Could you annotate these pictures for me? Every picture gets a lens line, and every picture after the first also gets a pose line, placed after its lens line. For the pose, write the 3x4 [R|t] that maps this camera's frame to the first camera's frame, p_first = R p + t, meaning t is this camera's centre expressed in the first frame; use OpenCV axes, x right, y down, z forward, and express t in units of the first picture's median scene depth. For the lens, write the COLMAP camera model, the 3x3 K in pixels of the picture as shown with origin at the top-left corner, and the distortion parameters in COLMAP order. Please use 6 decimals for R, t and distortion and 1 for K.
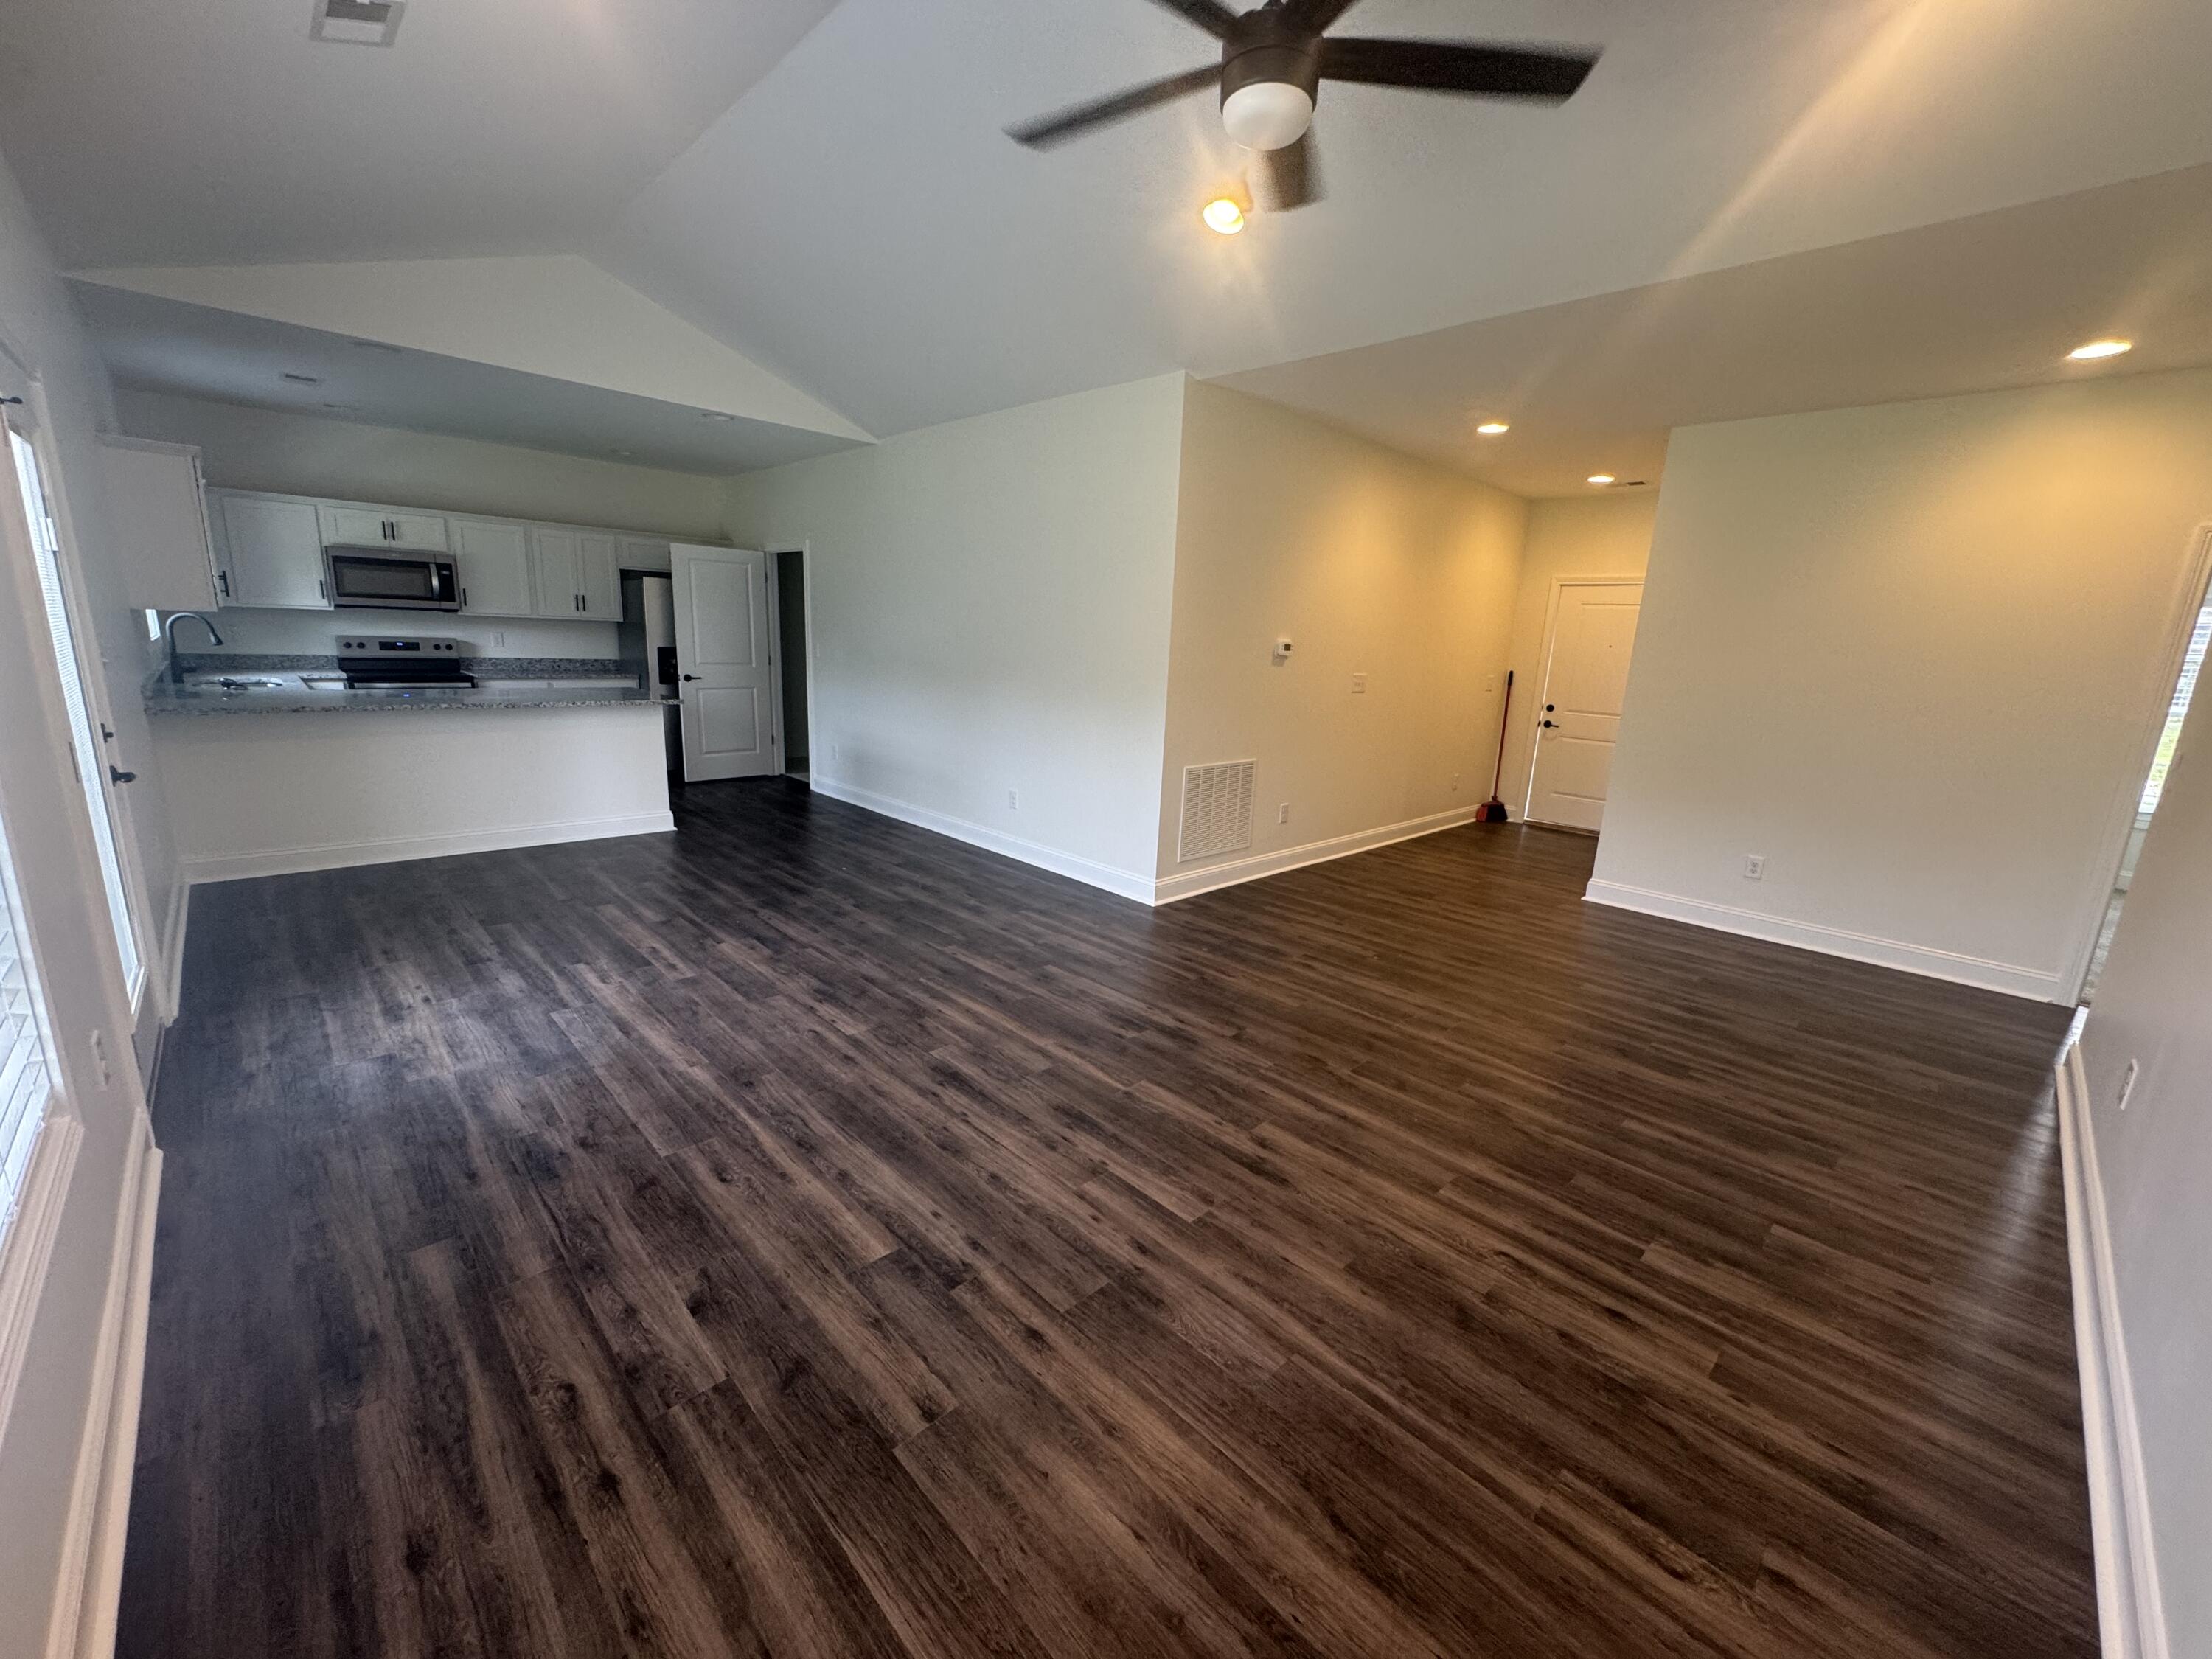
lens RADIAL K [[878.3, 0, 1106.0], [0, 878.3, 829.5], [0, 0, 1]] dist [0.001144, 0.000287]
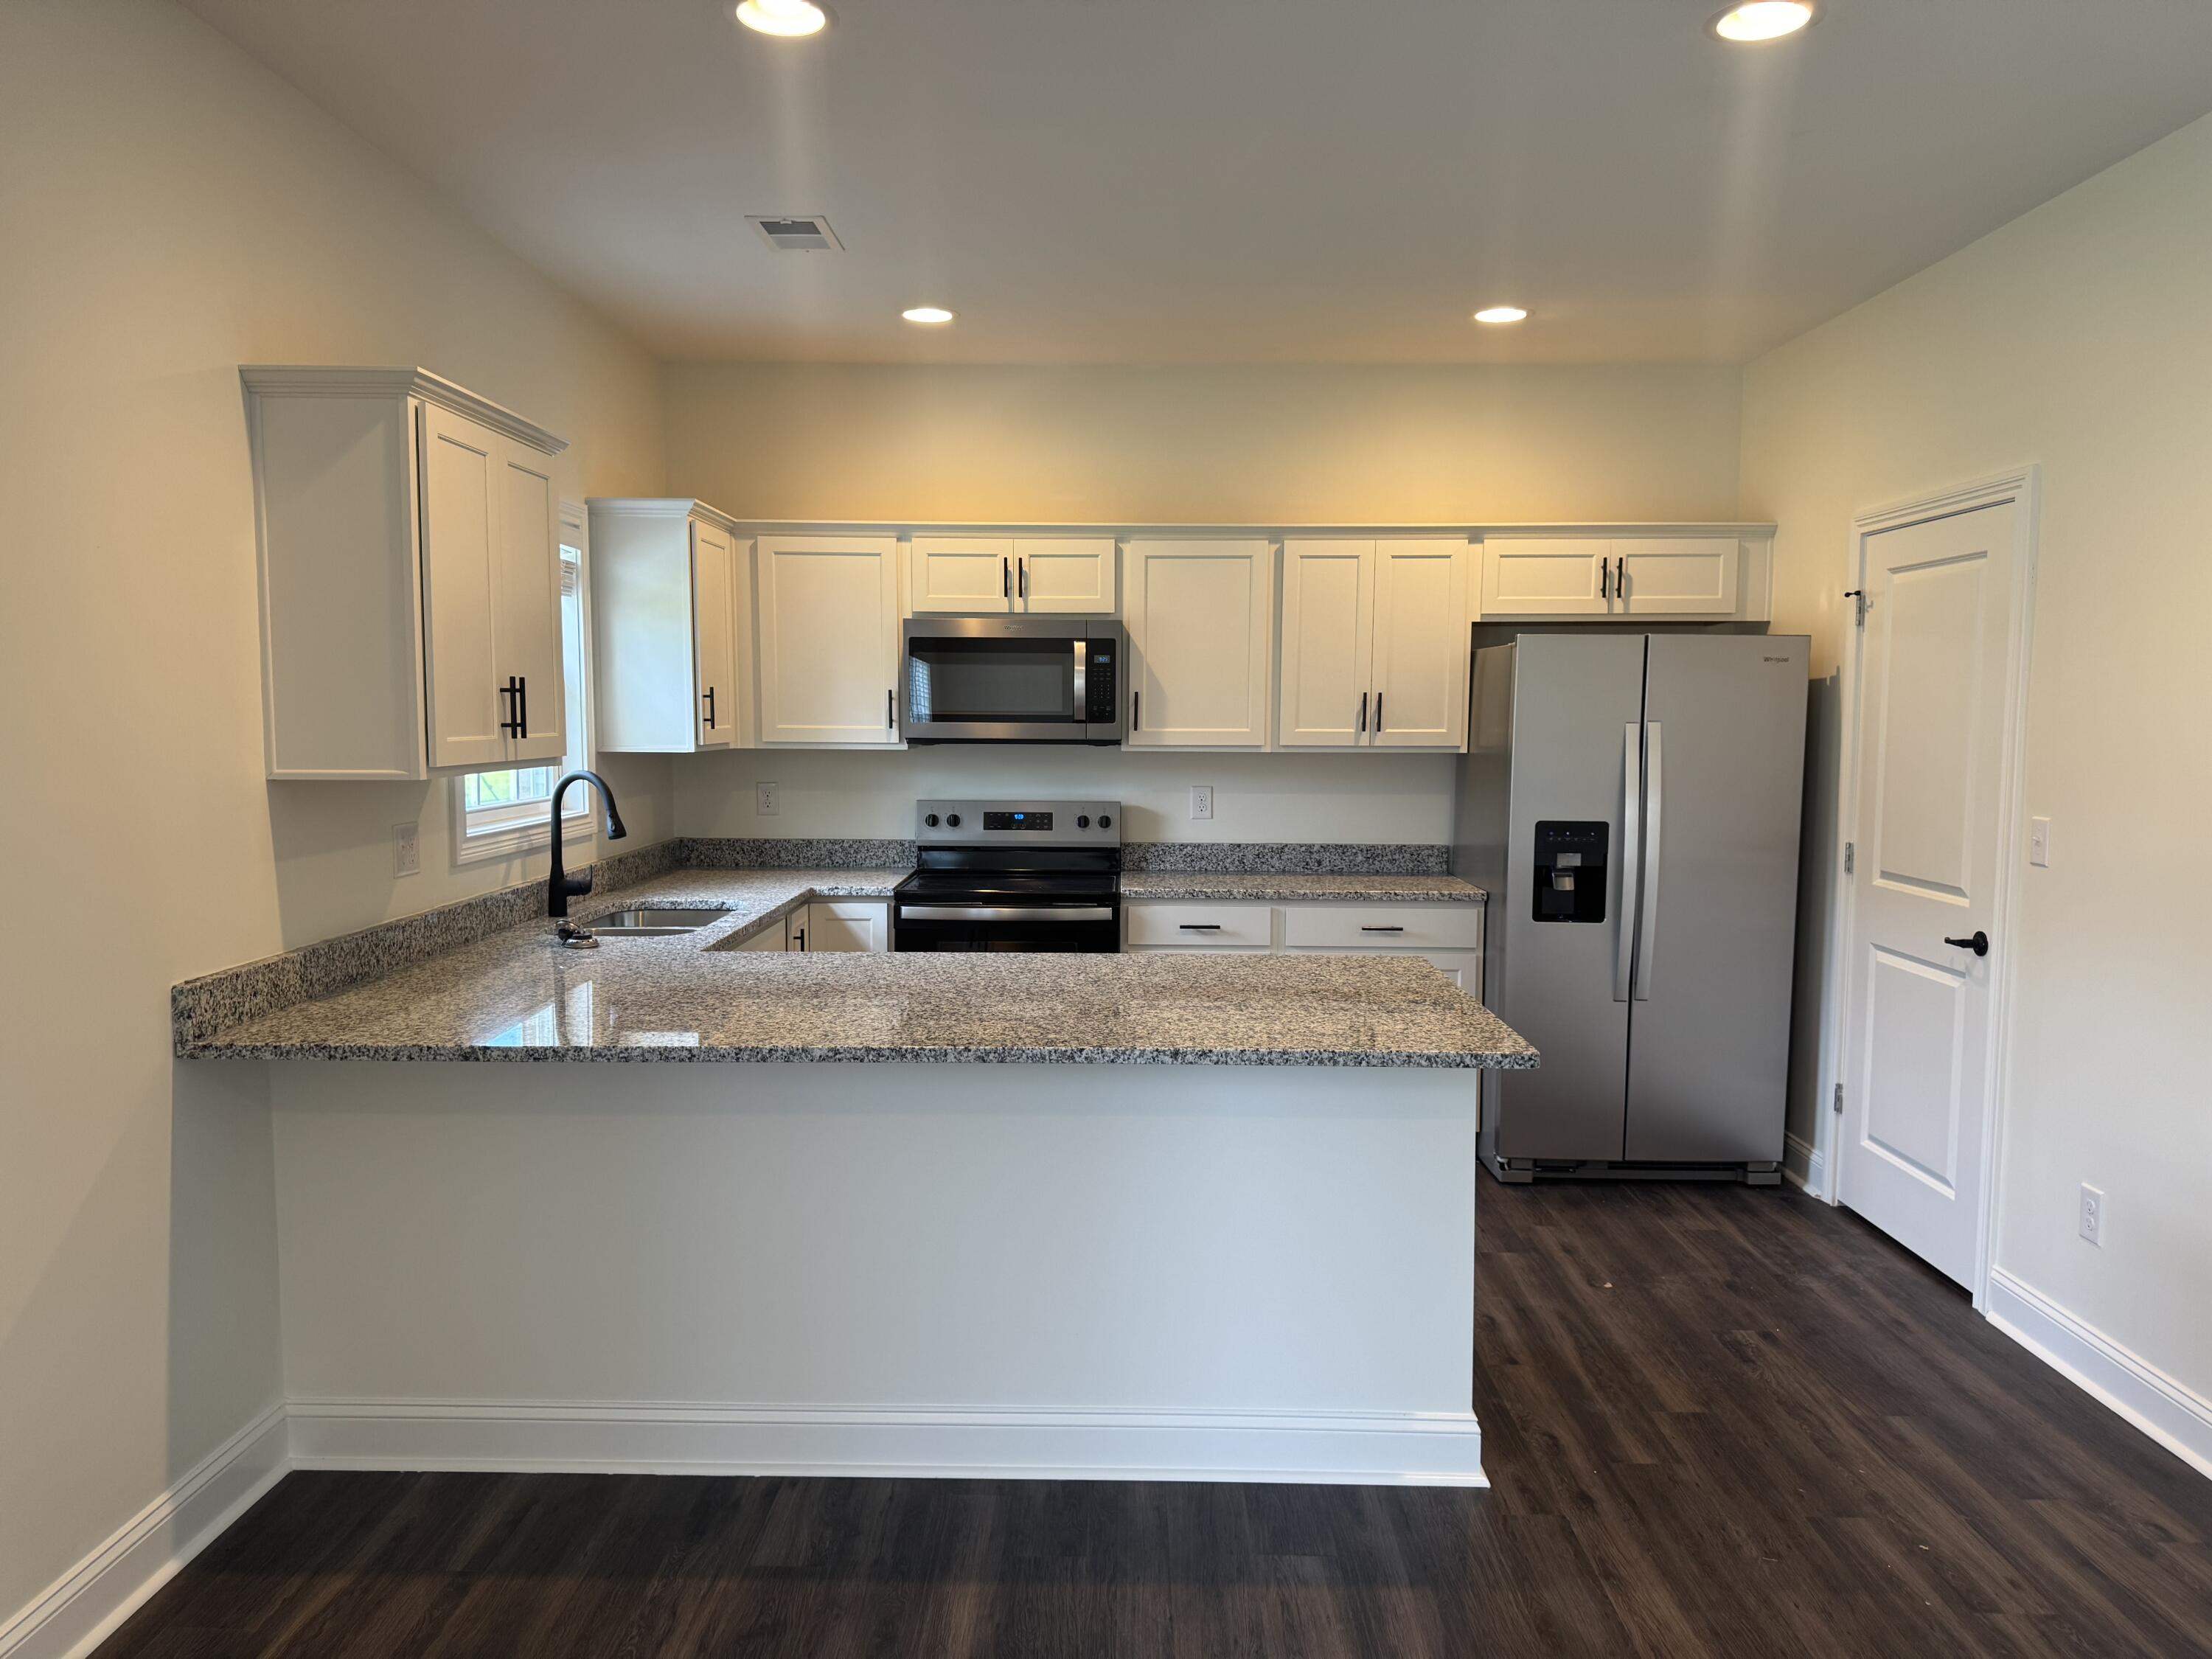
lens RADIAL K [[1543.0, 0, 1110.0], [0, 1543.0, 851.9], [0, 0, 1]] dist [0.092633, -0.123668]
pose [[0.711350, 0.025466, -0.702376, -0.352094], [-0.130843, 0.986672, -0.096741, -0.212900], [0.690551, 0.160718, 0.705201, 0.821810]]
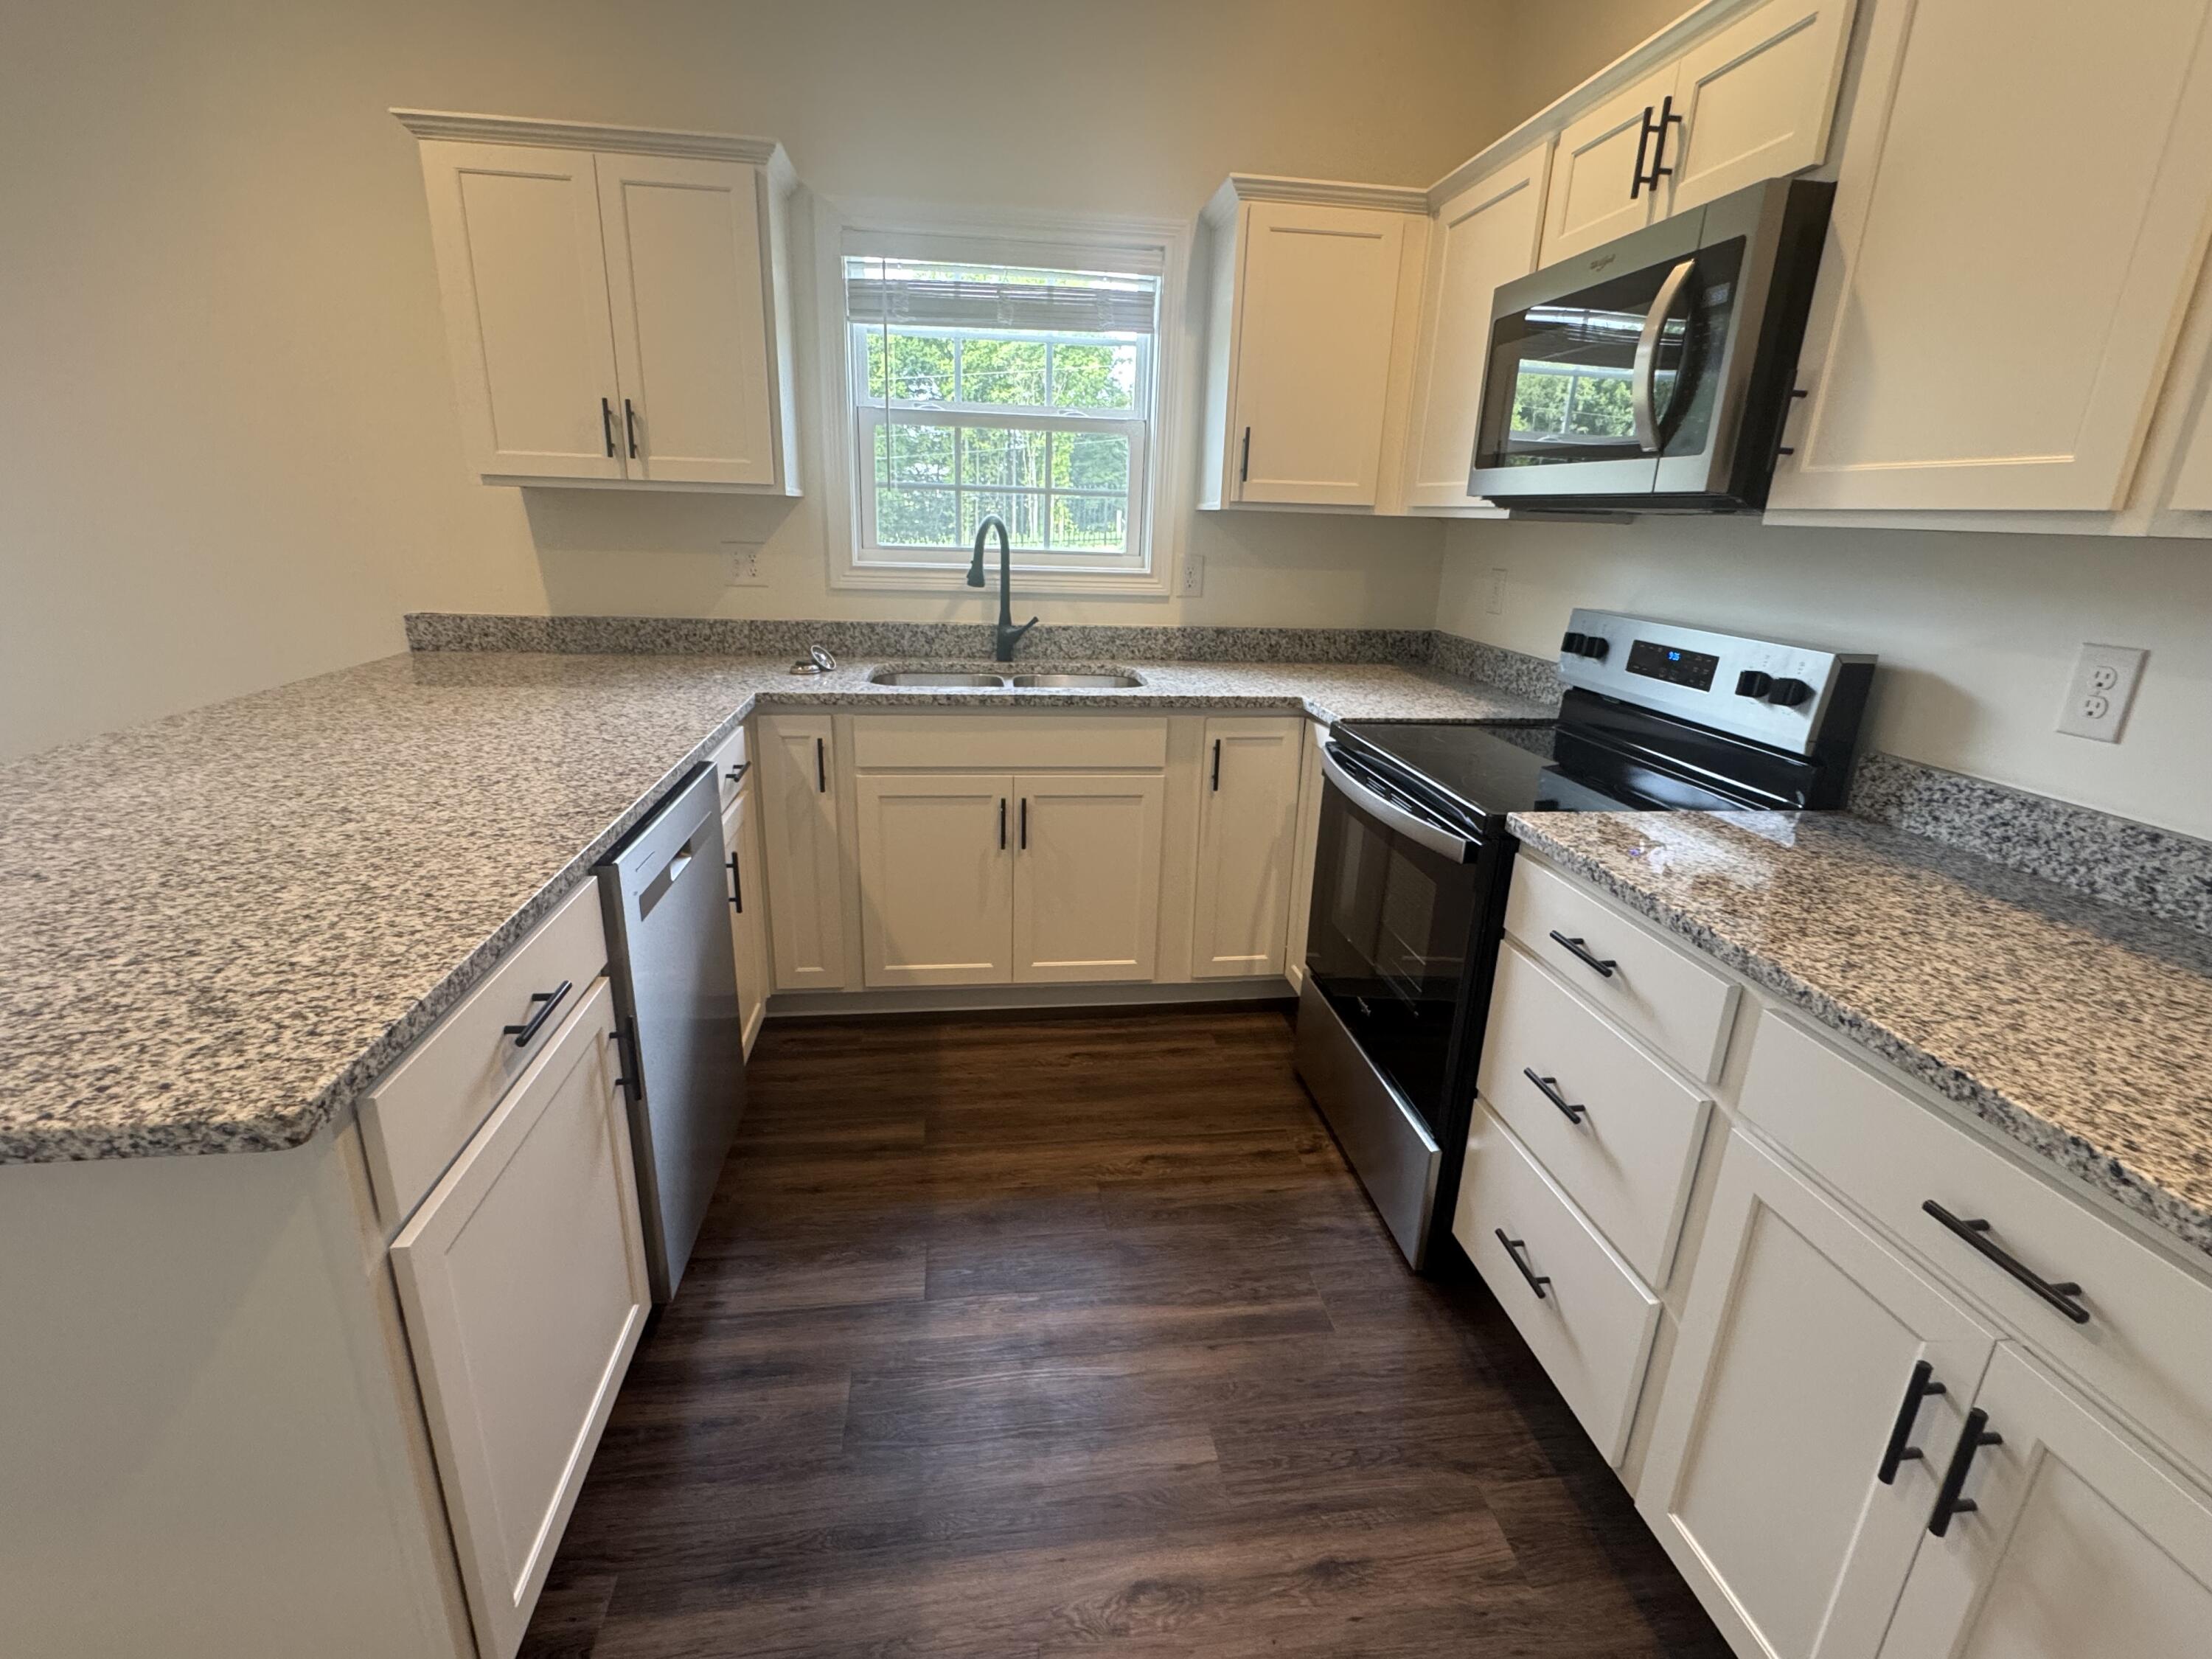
lens RADIAL K [[1011.9, 0, 1102.5], [0, 1011.9, 832.0], [0, 0, 1]] dist [-0.001394, -0.001242]
pose [[-0.596496, 0.183008, -0.781473, -0.844736], [-0.233958, 0.891728, 0.387408, -0.425114], [0.767760, 0.413920, -0.489096, 1.842057]]
